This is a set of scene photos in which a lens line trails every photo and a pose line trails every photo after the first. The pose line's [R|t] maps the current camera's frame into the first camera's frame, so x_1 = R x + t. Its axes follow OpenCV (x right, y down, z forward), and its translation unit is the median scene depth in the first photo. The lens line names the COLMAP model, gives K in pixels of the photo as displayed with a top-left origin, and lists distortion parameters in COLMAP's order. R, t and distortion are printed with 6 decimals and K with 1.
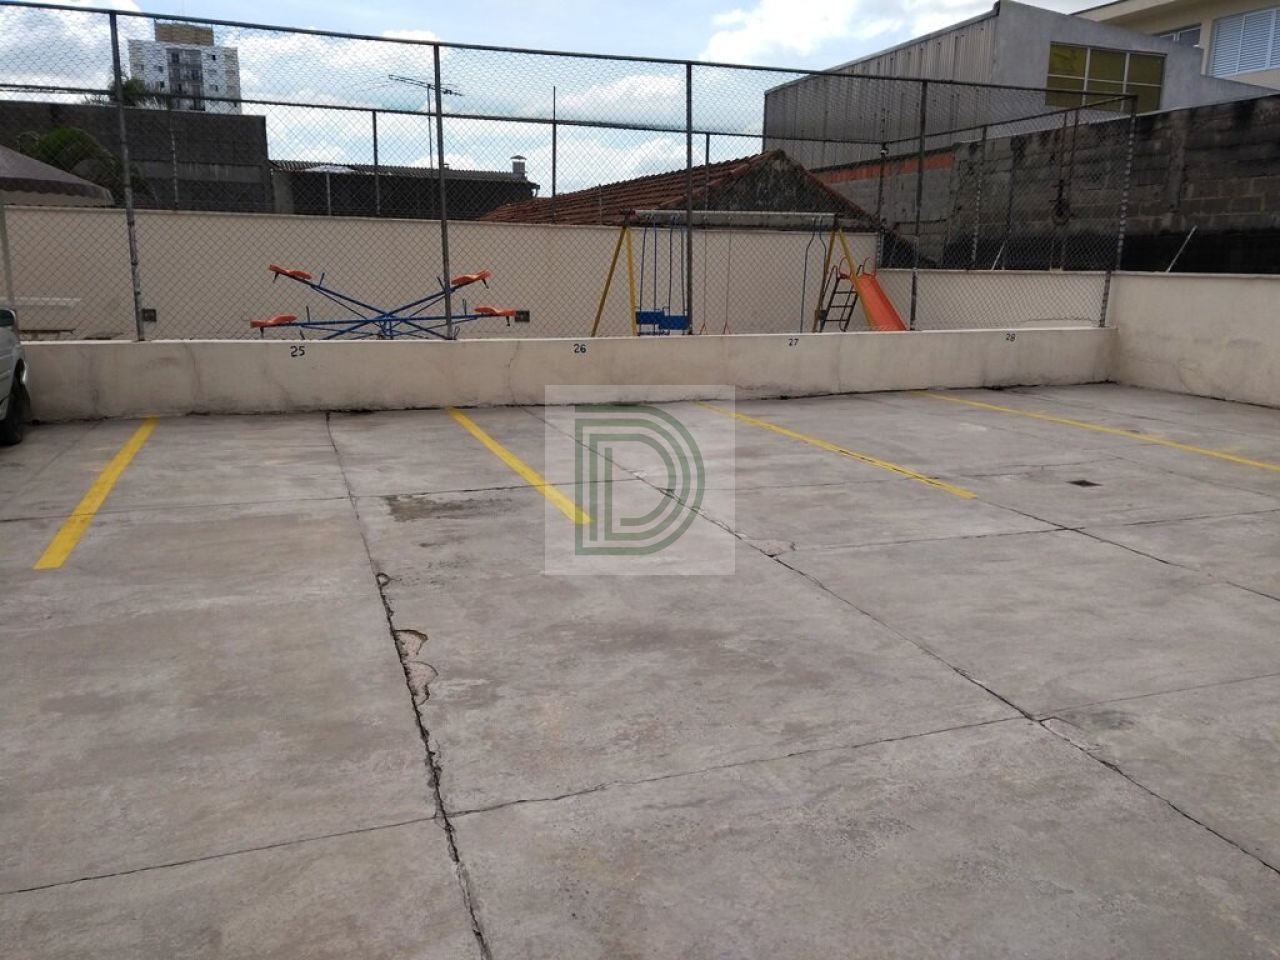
lens RADIAL K [[985.3, 0, 638.8], [0, 985.3, 484.6], [0, 0, 1]] dist [0.089747, -0.114333]
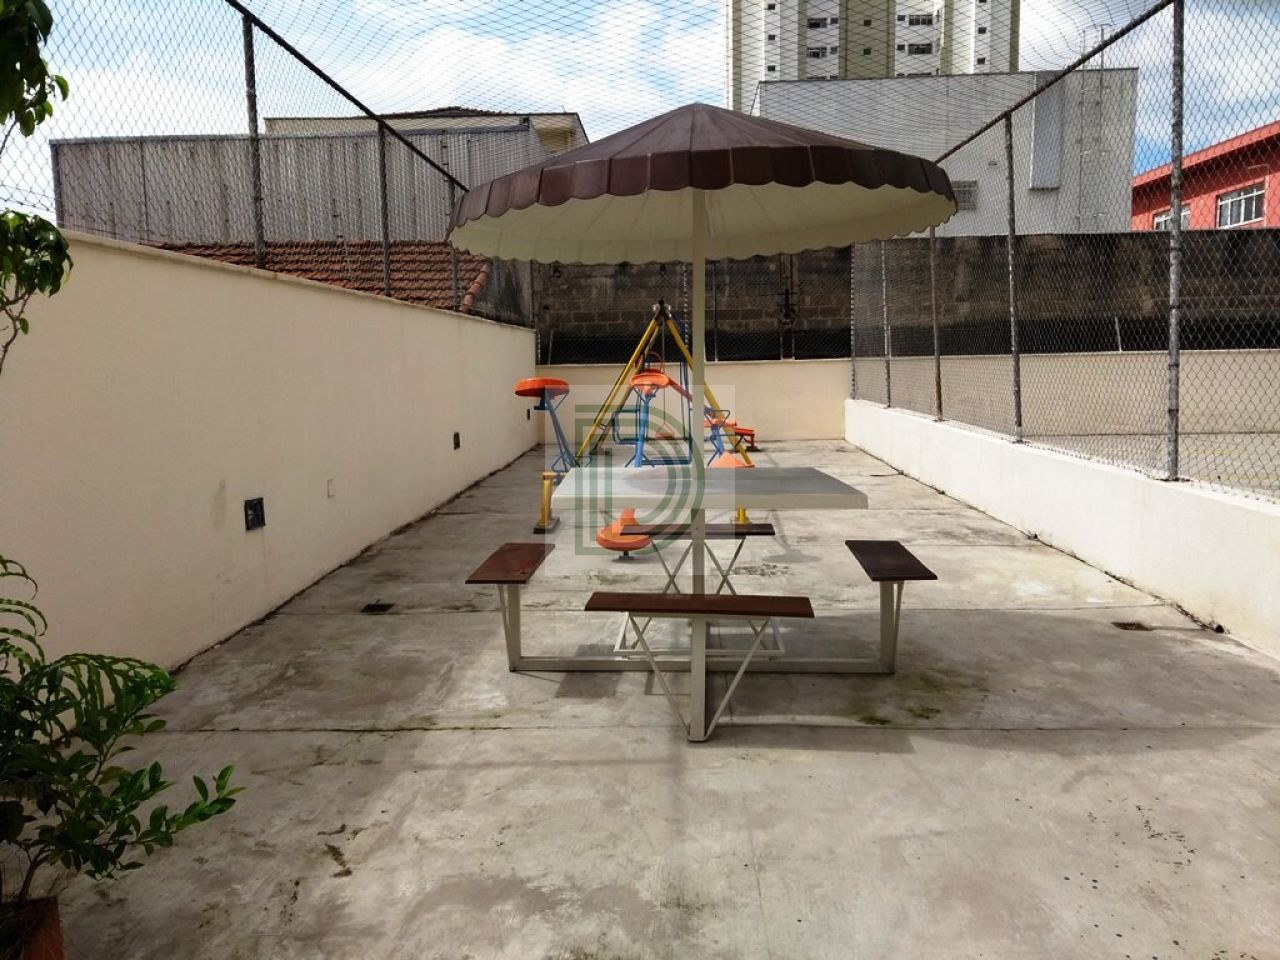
lens RADIAL K [[985.3, 0, 638.8], [0, 985.3, 484.6], [0, 0, 1]] dist [0.089747, -0.114333]
pose [[0.375922, -0.138781, 0.916200, -0.815122], [0.228147, 0.972148, 0.053646, -0.171757], [-0.898127, 0.188862, 0.397114, 0.708604]]
